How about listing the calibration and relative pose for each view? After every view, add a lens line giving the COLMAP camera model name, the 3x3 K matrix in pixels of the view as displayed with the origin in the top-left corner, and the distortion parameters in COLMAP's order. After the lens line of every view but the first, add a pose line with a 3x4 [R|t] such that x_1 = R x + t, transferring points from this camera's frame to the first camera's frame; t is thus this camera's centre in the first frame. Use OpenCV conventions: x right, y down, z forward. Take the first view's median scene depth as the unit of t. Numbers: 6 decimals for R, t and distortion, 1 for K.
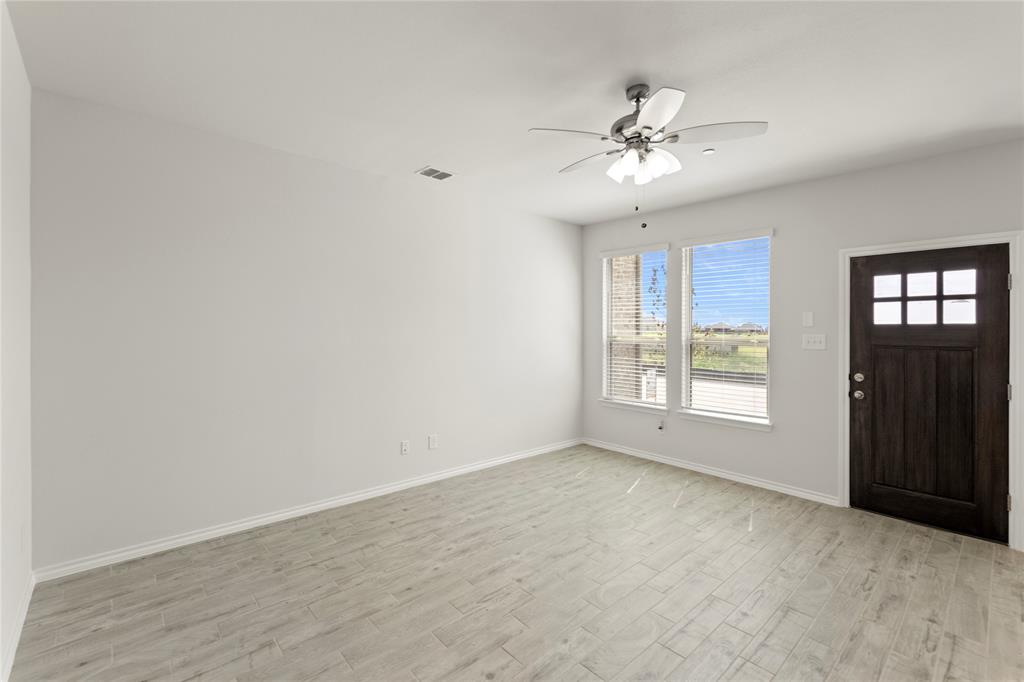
lens RADIAL K [[472.5, 0, 536.9], [0, 472.5, 321.1], [0, 0, 1]] dist [-0.002832, -0.000394]
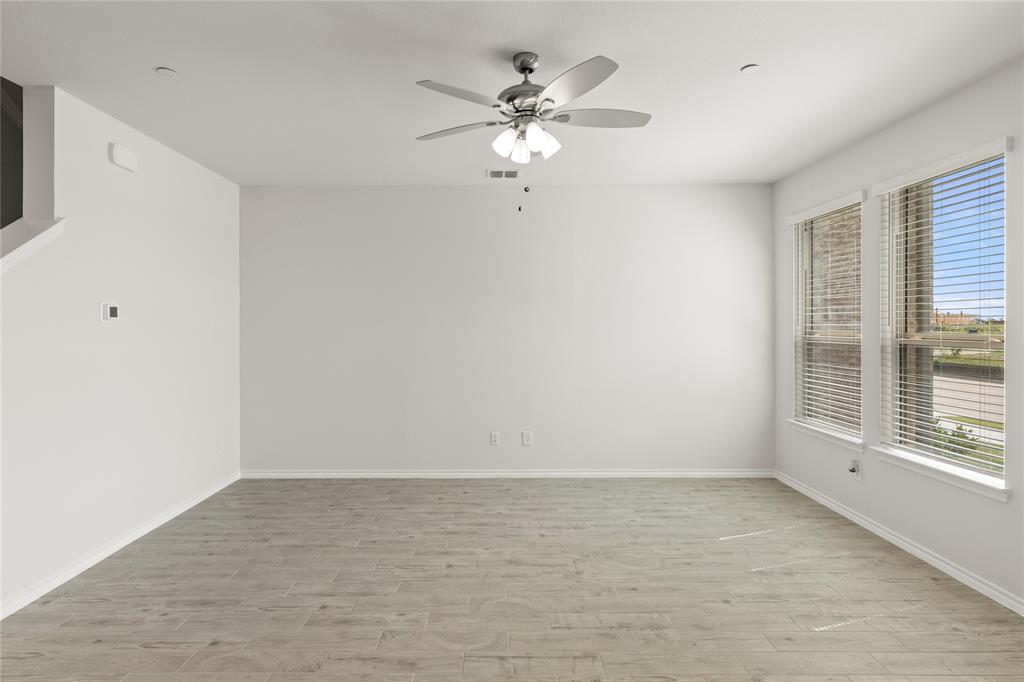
lens RADIAL K [[553.8, 0, 522.7], [0, 553.8, 322.0], [0, 0, 1]] dist [0.001589, -0.000286]
pose [[0.718036, -0.018625, -0.695757, 0.652935], [0.024478, 0.999699, -0.001500, 0.010699], [0.695576, -0.015954, 0.718276, 0.167314]]
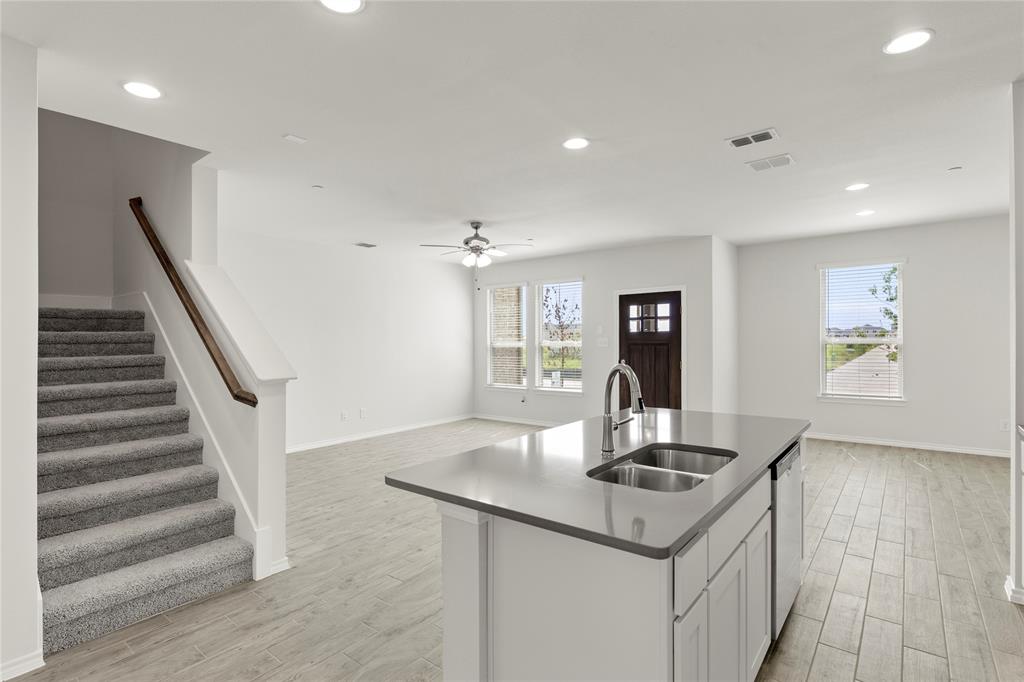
lens RADIAL K [[496.8, 0, 584.3], [0, 496.8, 321.4], [0, 0, 1]] dist [0.135034, -0.000115]
pose [[0.973011, -0.011750, 0.230458, 0.112852], [0.014950, 0.999814, -0.012144, -0.017027], [-0.230273, 0.015262, 0.973006, -0.891292]]
